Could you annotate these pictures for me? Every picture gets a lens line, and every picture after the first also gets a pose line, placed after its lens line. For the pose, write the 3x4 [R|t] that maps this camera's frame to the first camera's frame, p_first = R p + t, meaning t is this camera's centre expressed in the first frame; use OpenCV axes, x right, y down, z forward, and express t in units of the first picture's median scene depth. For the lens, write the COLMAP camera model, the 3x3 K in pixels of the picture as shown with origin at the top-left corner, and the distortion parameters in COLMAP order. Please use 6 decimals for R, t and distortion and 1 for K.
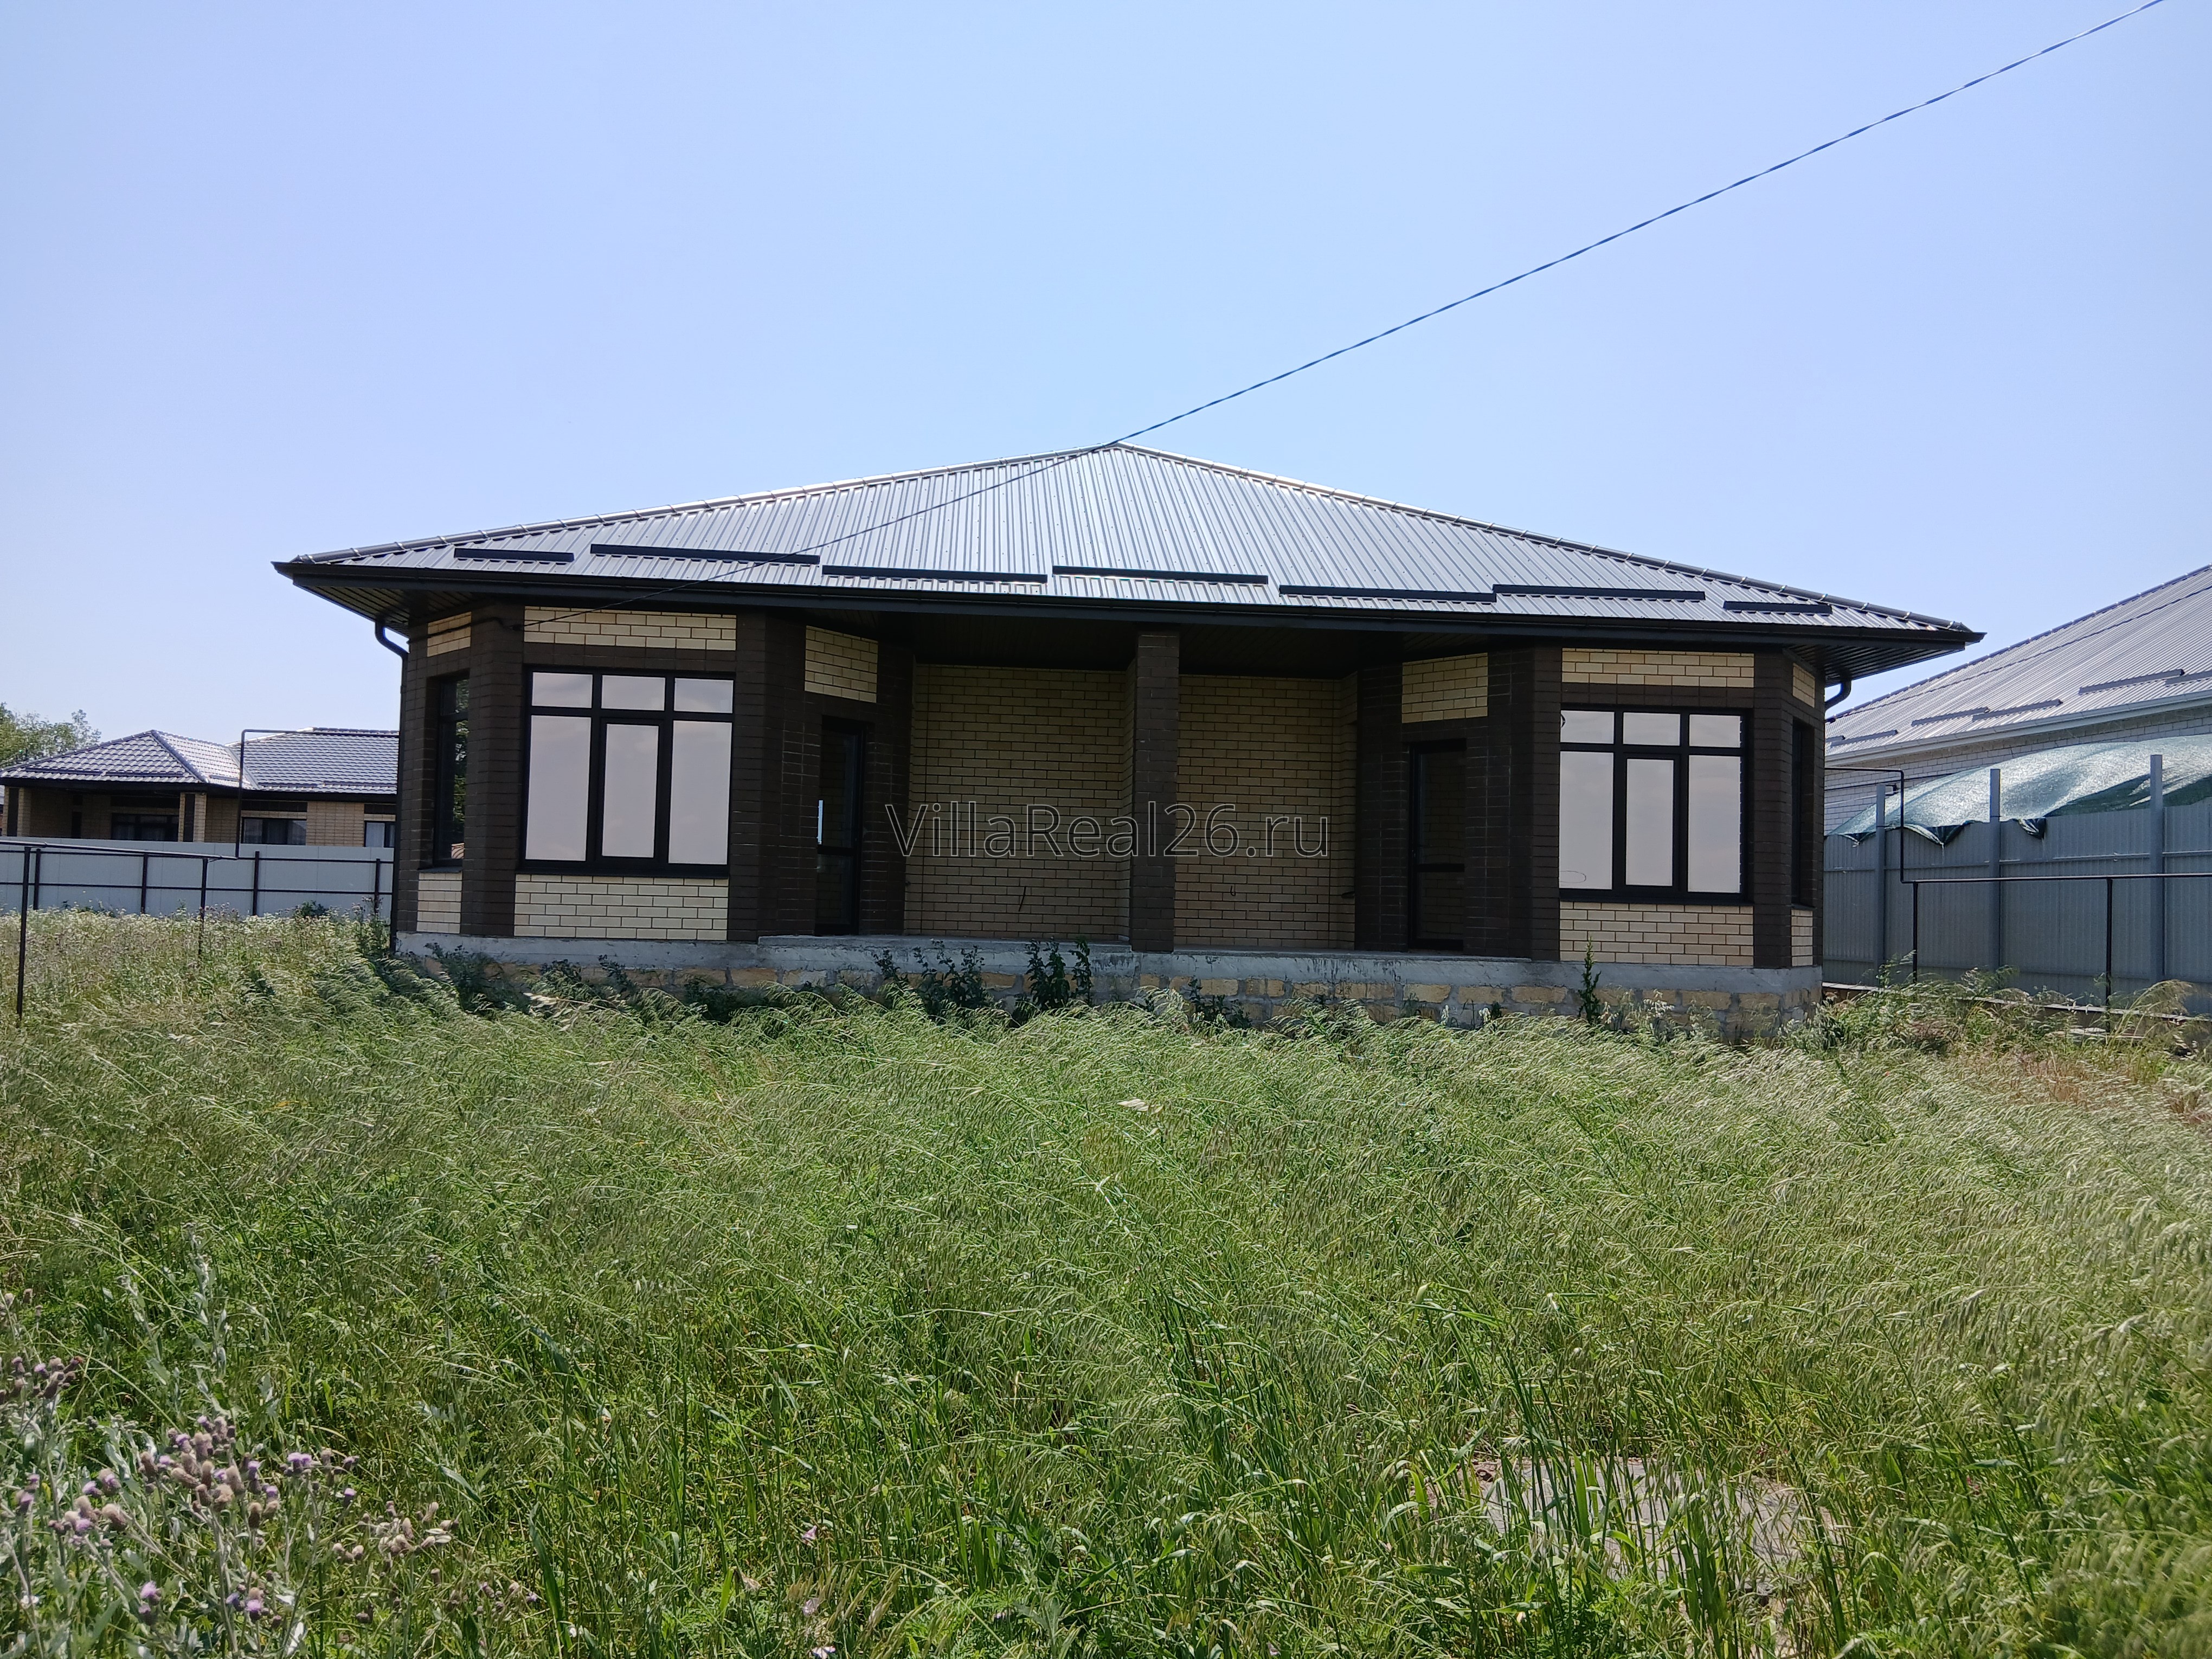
lens RADIAL K [[1714.0, 0, 1111.4], [0, 1714.0, 815.6], [0, 0, 1]] dist [0.127777, -0.224121]
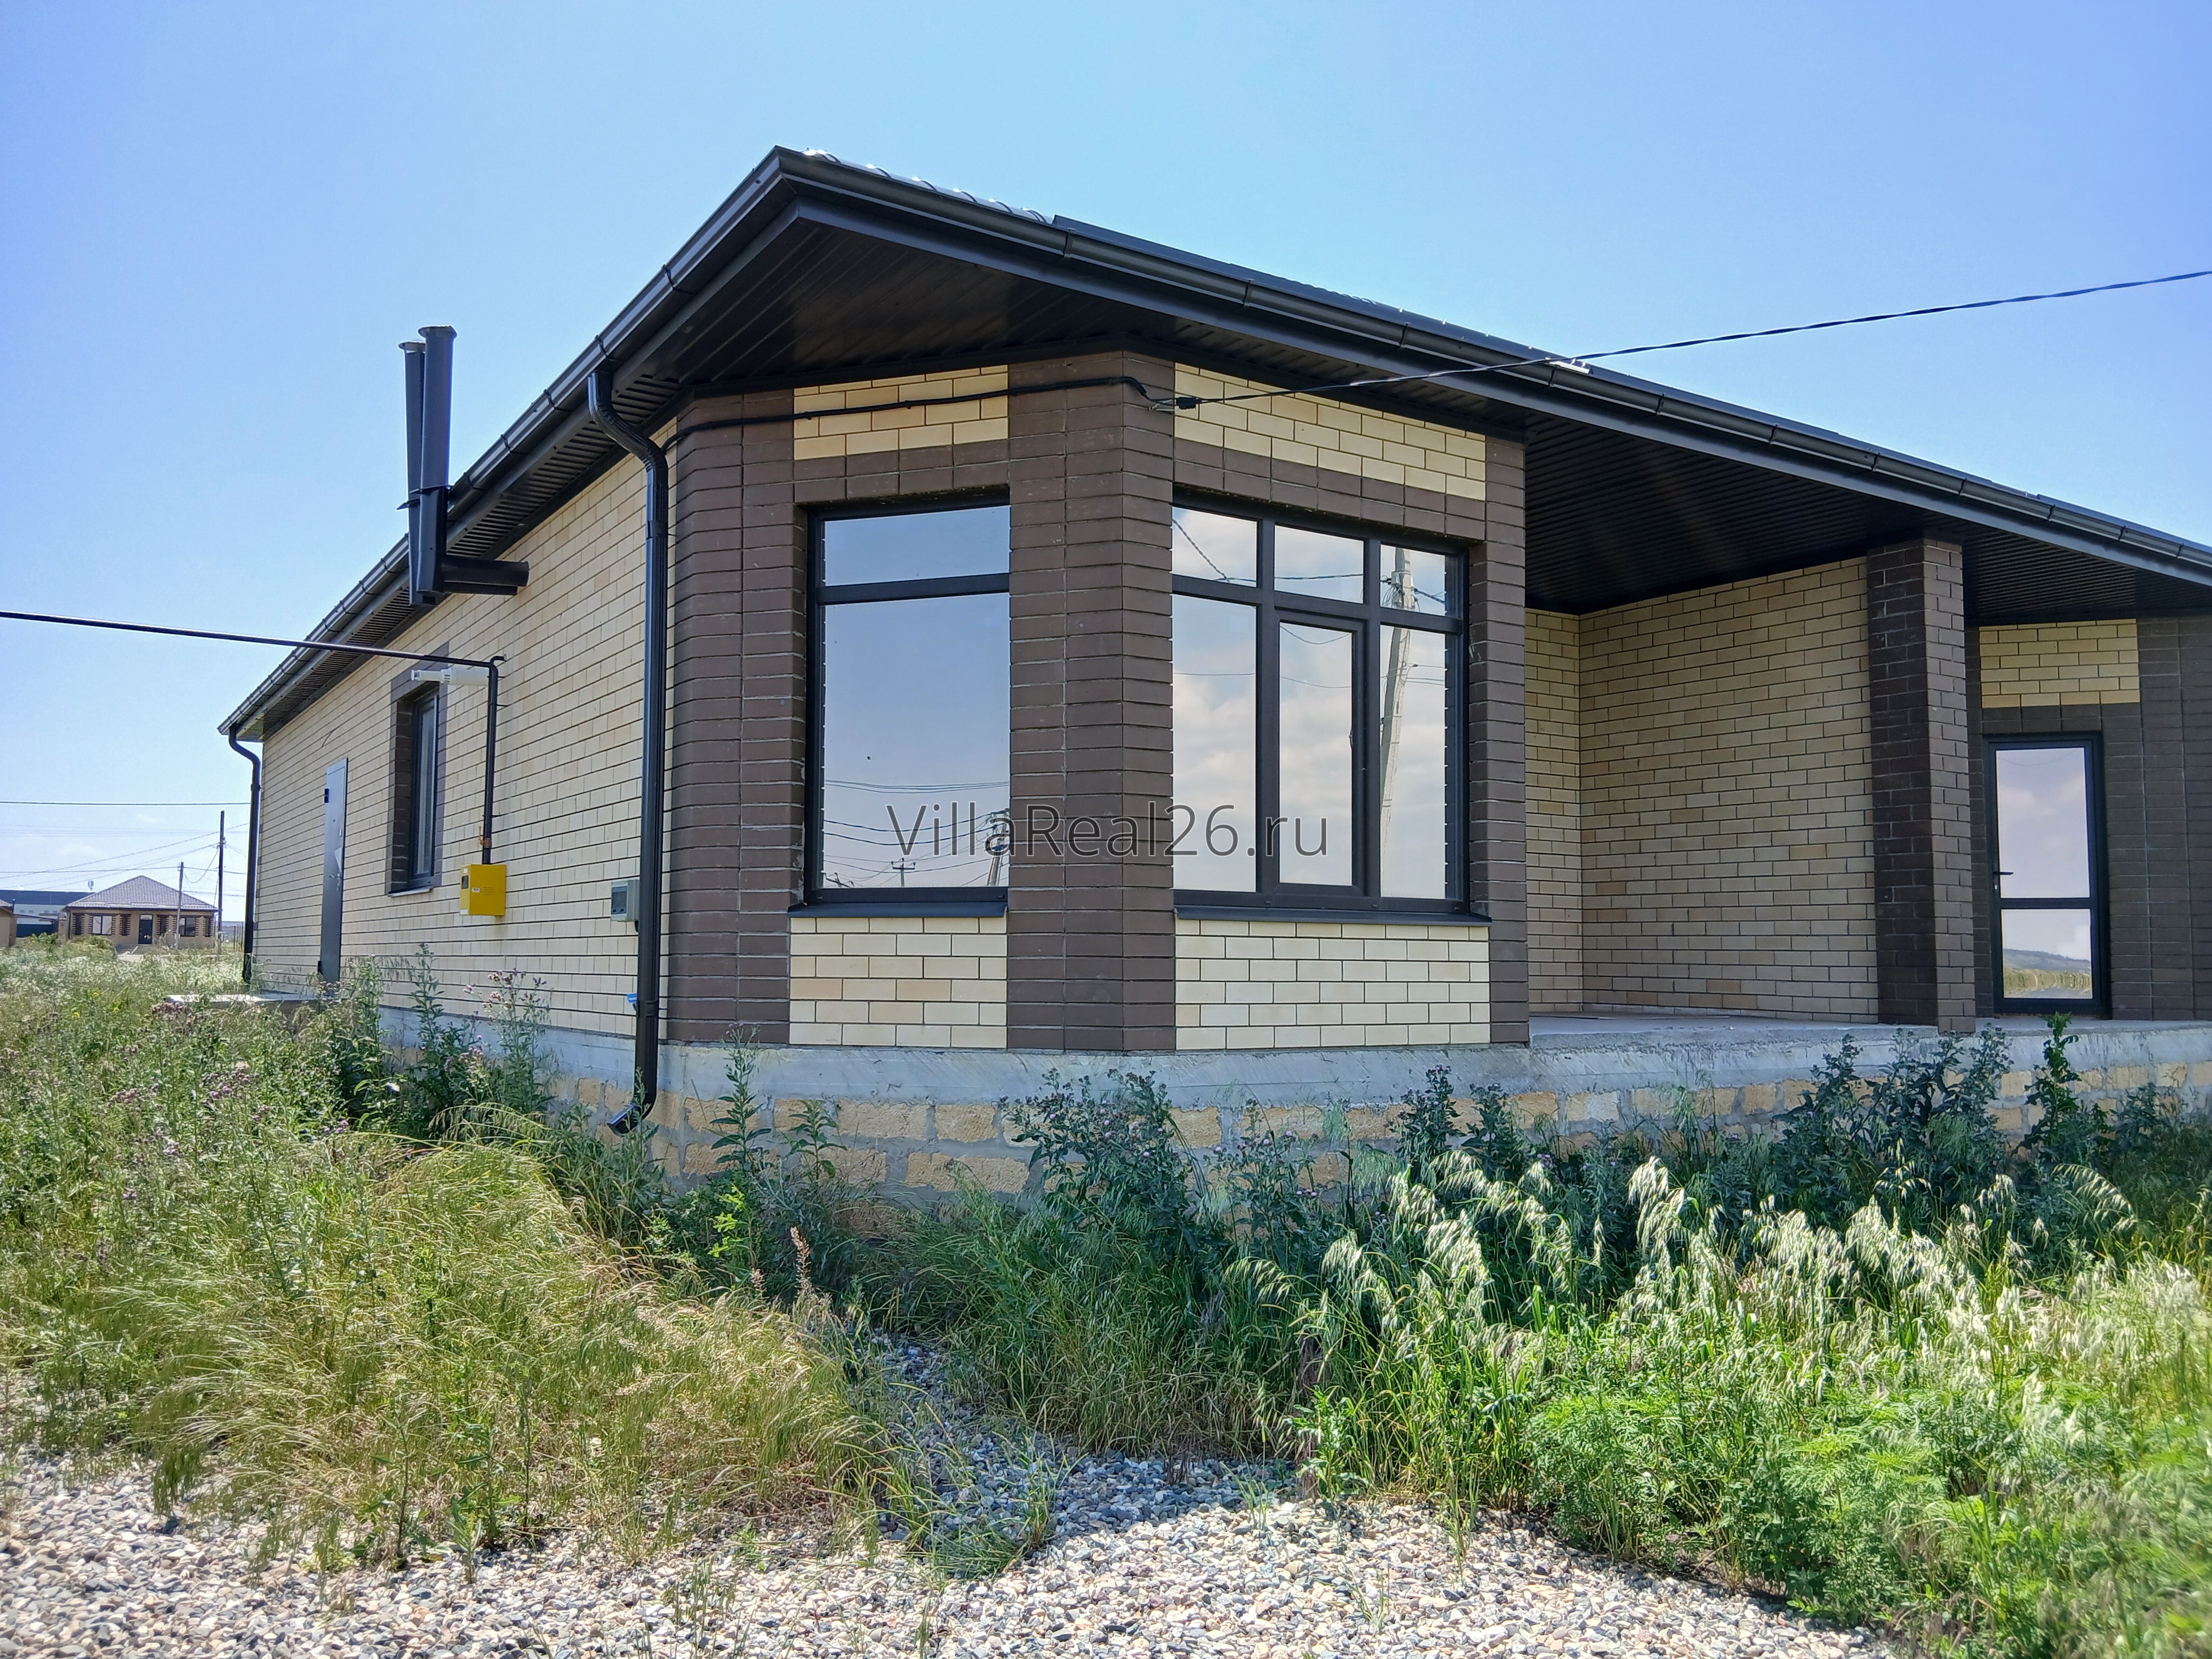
lens RADIAL K [[1694.4, 0, 1106.0], [0, 1694.4, 829.5], [0, 0, 1]] dist [0.117067, -0.208264]
pose [[0.878277, 0.018156, 0.477807, -0.567484], [-0.012389, 0.999807, -0.015218, 0.015841], [-0.477991, 0.007446, 0.878333, 0.582651]]
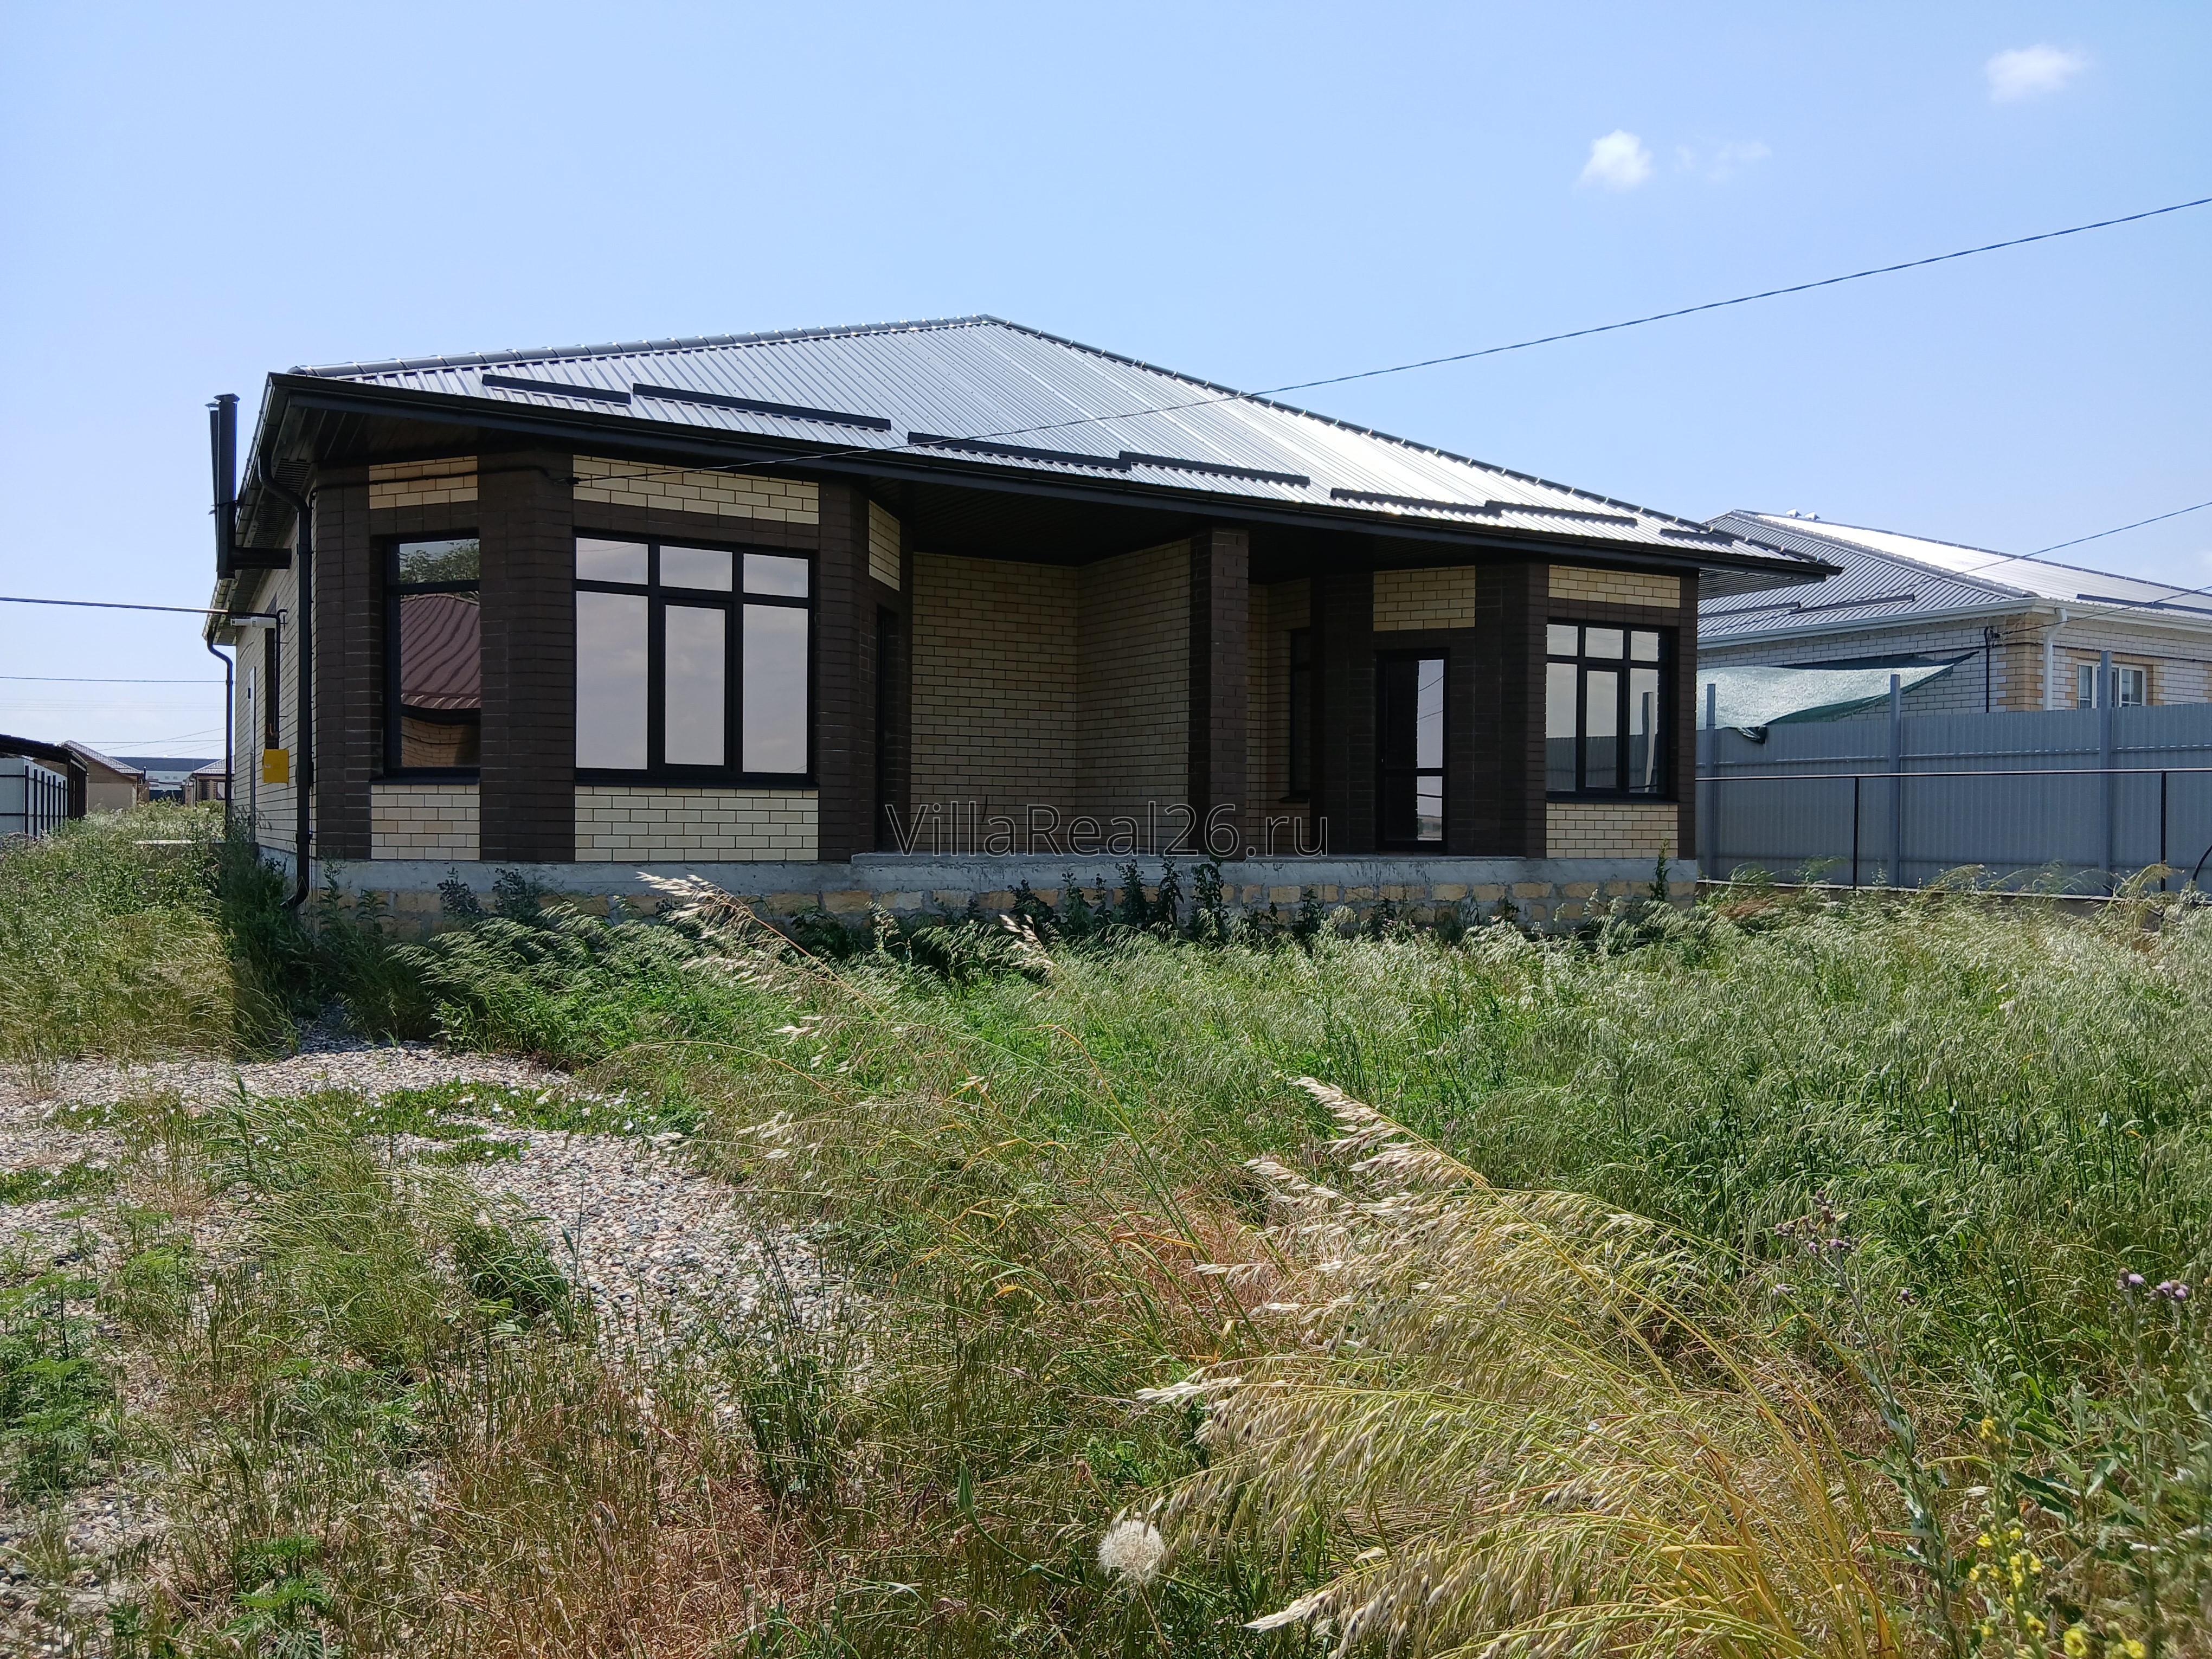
lens RADIAL K [[1694.4, 0, 1106.0], [0, 1694.4, 829.5], [0, 0, 1]] dist [0.117067, -0.208264]
pose [[0.907960, -0.019419, 0.418607, -0.441563], [-0.008241, 0.997905, 0.064168, 0.000391], [-0.418976, -0.061712, 0.905898, 0.157256]]
